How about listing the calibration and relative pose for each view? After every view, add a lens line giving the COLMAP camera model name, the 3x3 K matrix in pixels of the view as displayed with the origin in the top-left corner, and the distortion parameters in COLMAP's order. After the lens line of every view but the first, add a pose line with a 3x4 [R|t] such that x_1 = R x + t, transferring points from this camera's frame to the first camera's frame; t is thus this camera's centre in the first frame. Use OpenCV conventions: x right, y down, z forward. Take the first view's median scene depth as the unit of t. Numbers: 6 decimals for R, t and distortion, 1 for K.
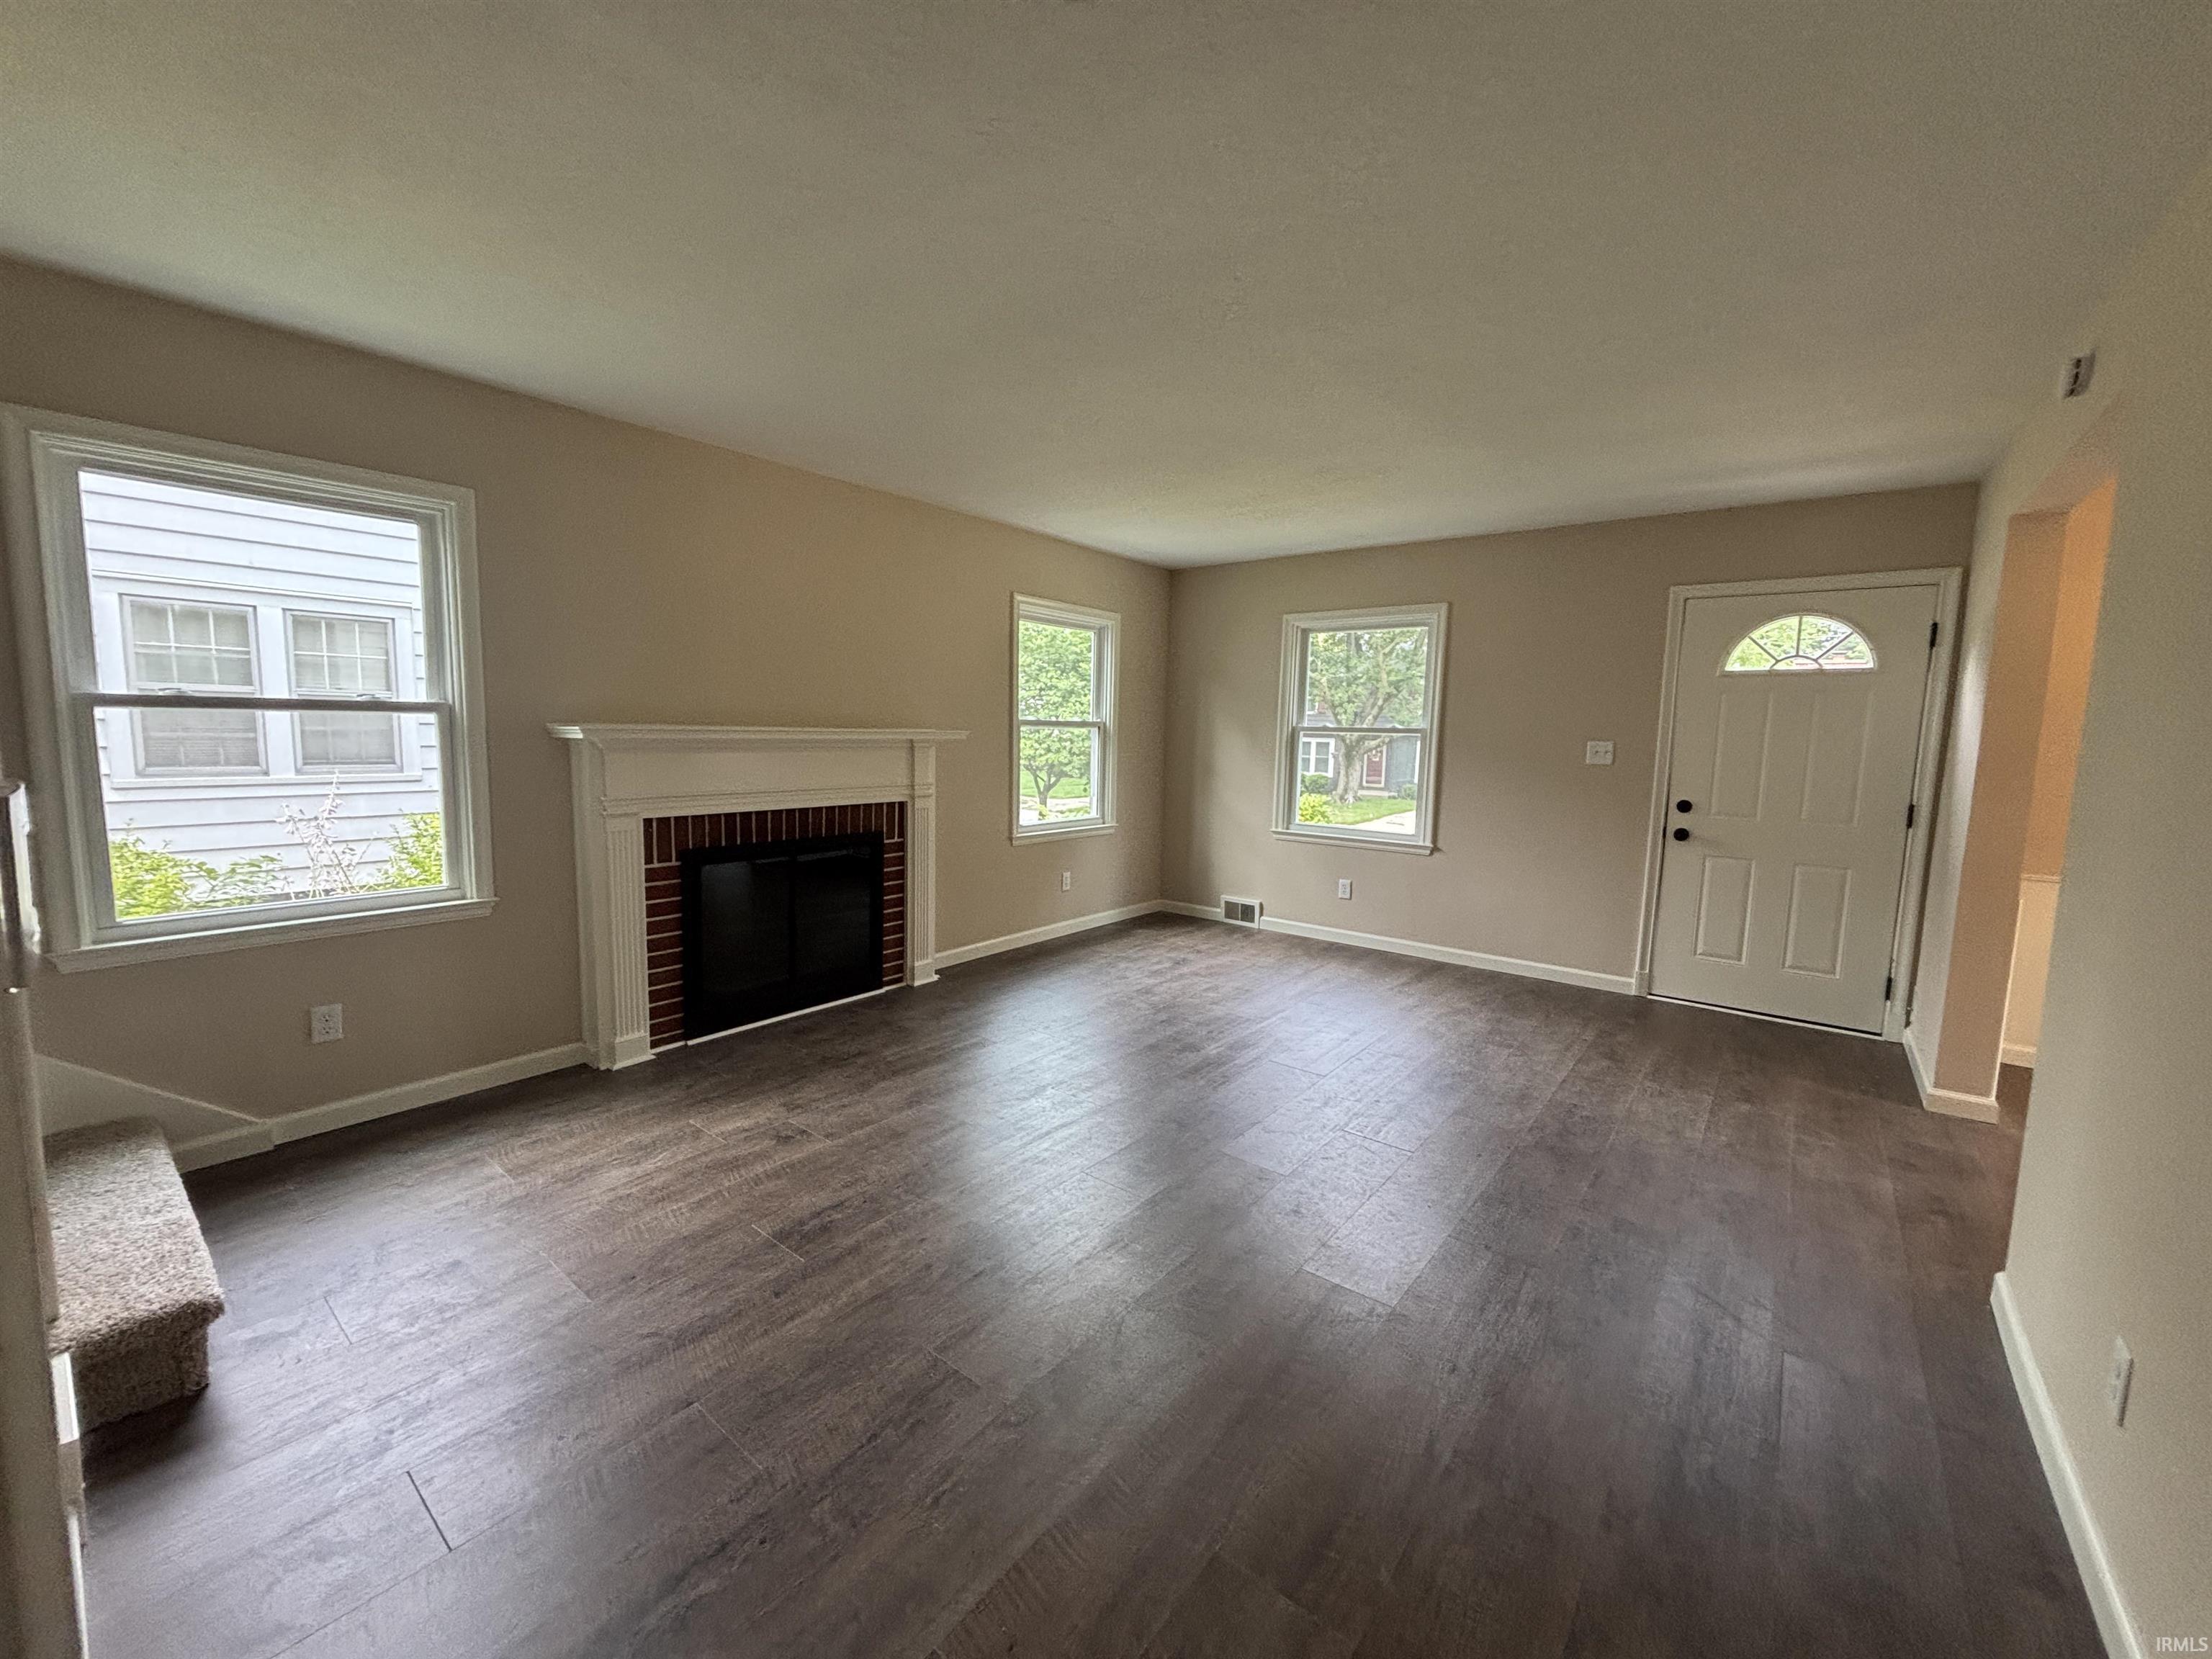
lens RADIAL K [[888.4, 0, 1095.4], [0, 888.4, 828.6], [0, 0, 1]] dist [0.027573, -0.017210]
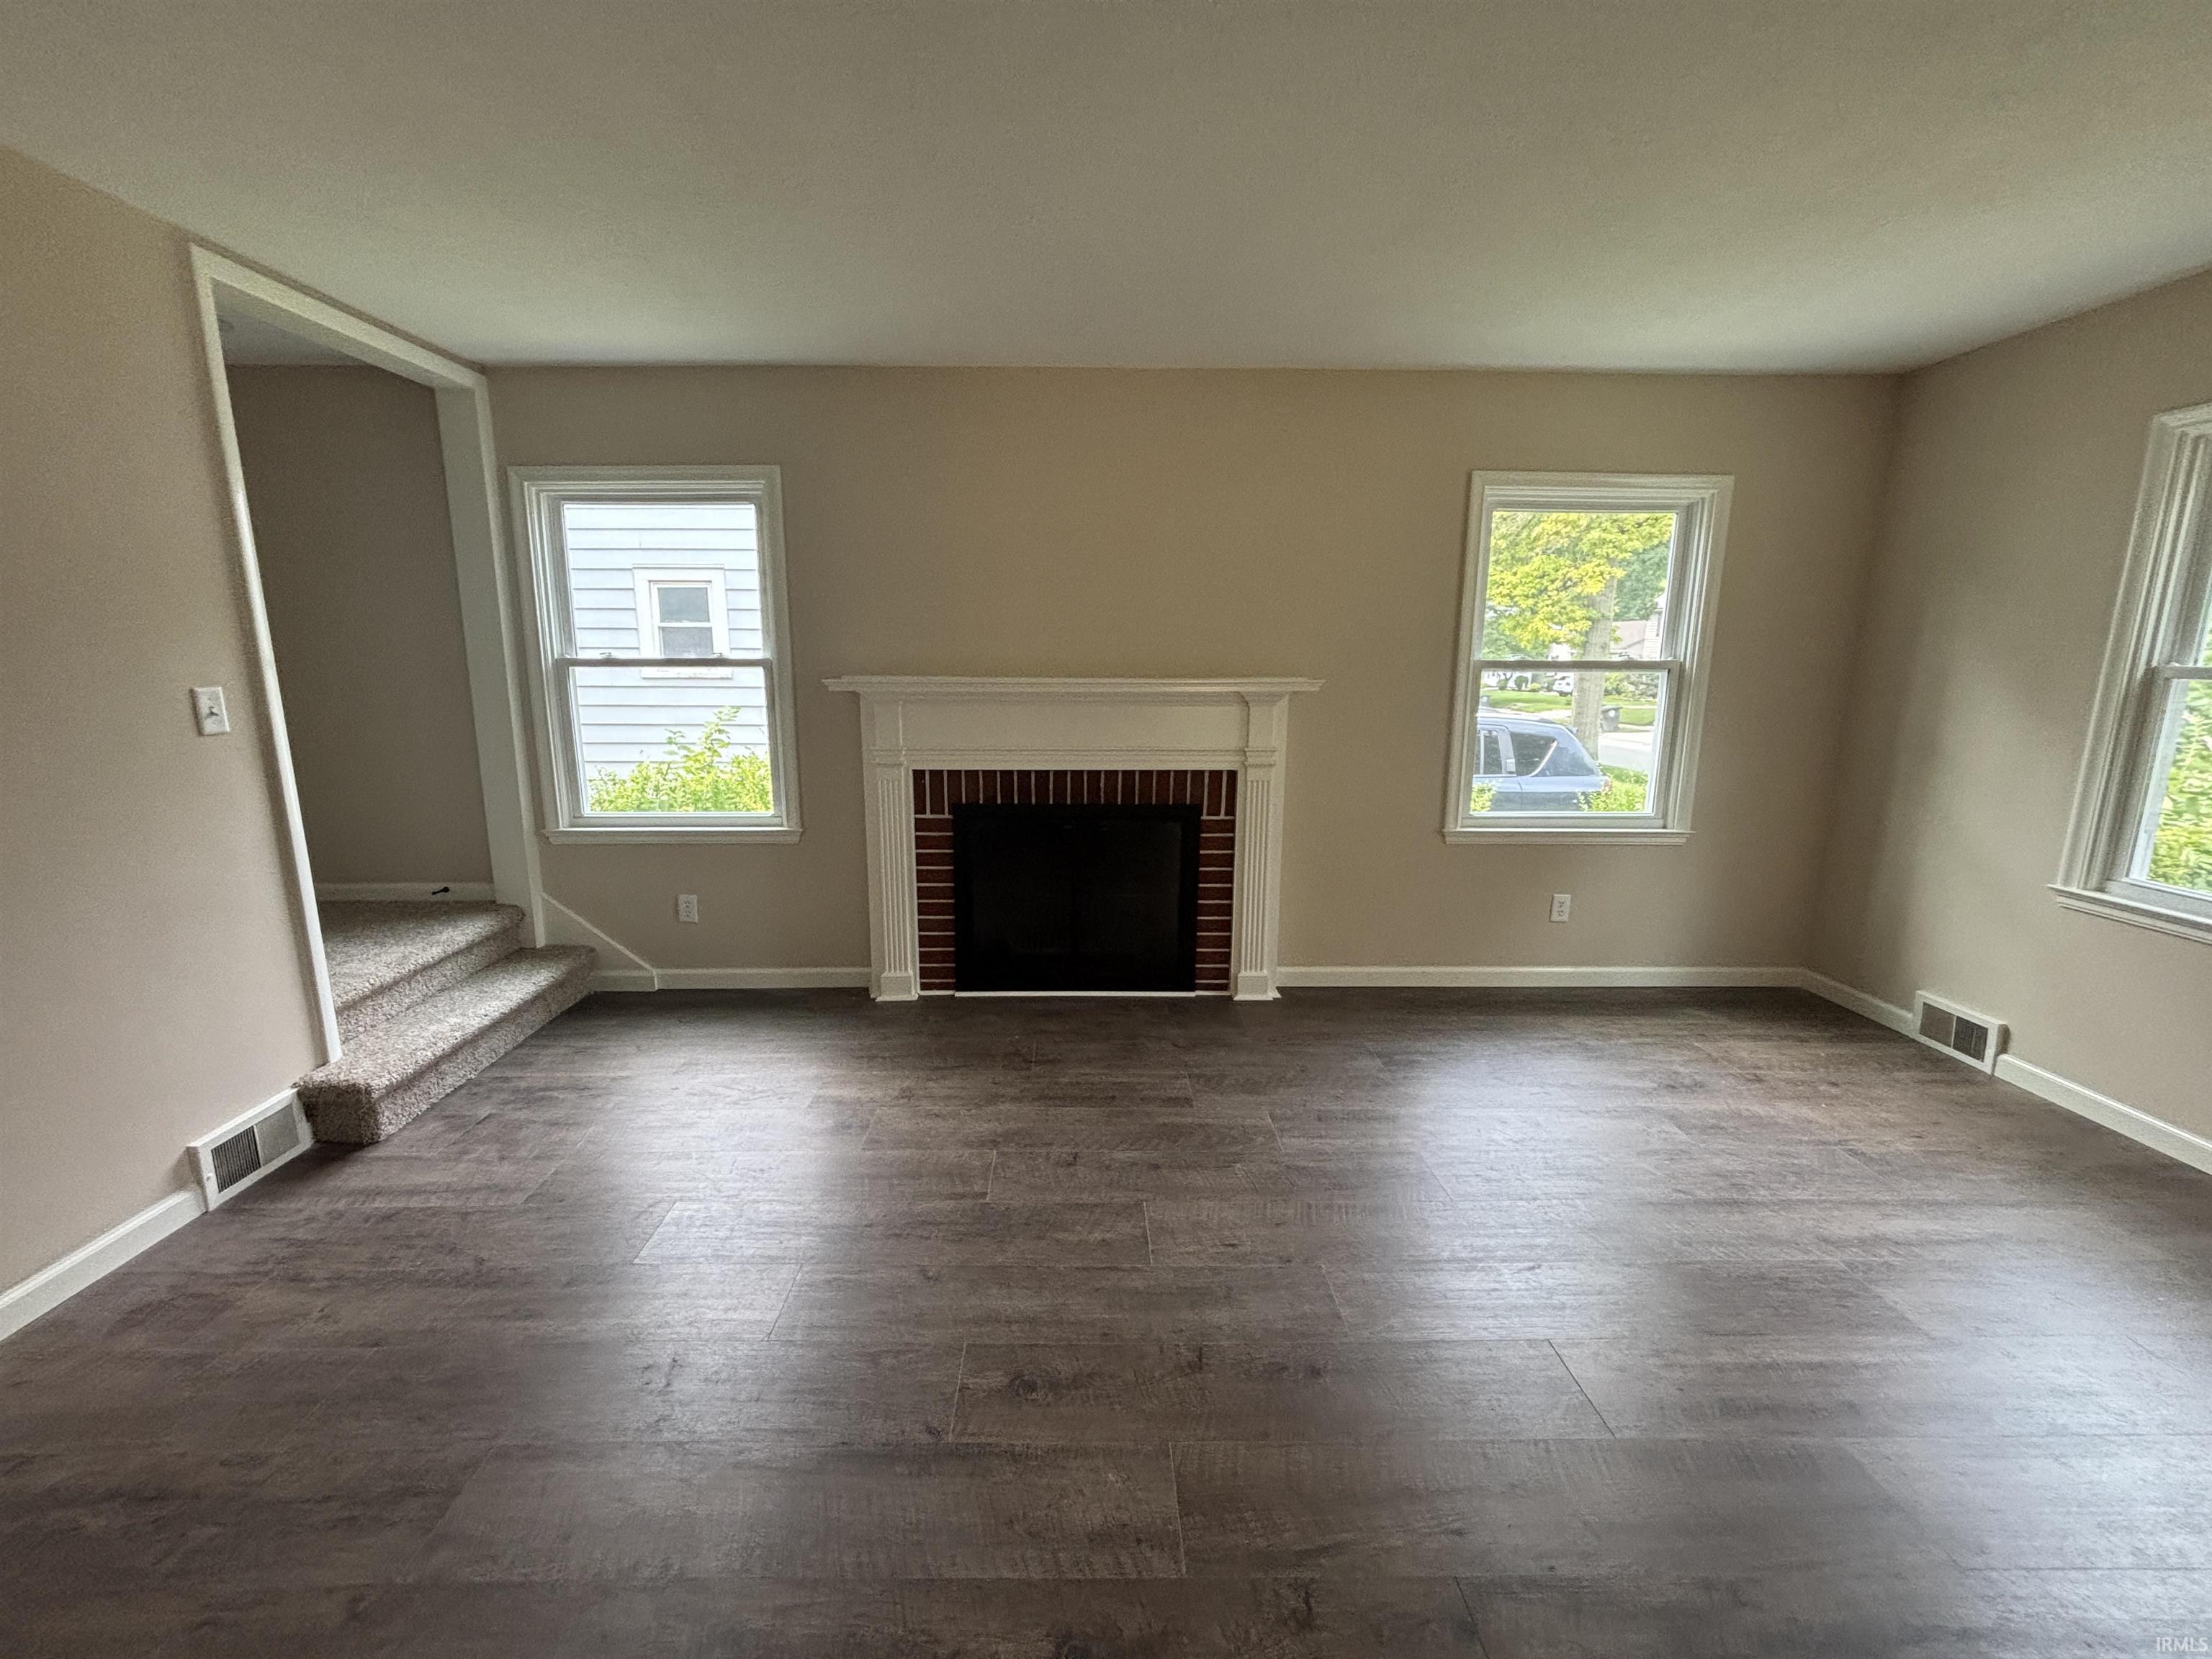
lens RADIAL K [[893.7, 0, 1084.9], [0, 893.7, 823.3], [0, 0, 1]] dist [0.001470, -0.000089]
pose [[0.626416, 0.126982, -0.769077, 0.323106], [-0.078619, 0.991903, 0.099737, -0.053096], [0.775514, -0.002012, 0.631327, 0.395981]]
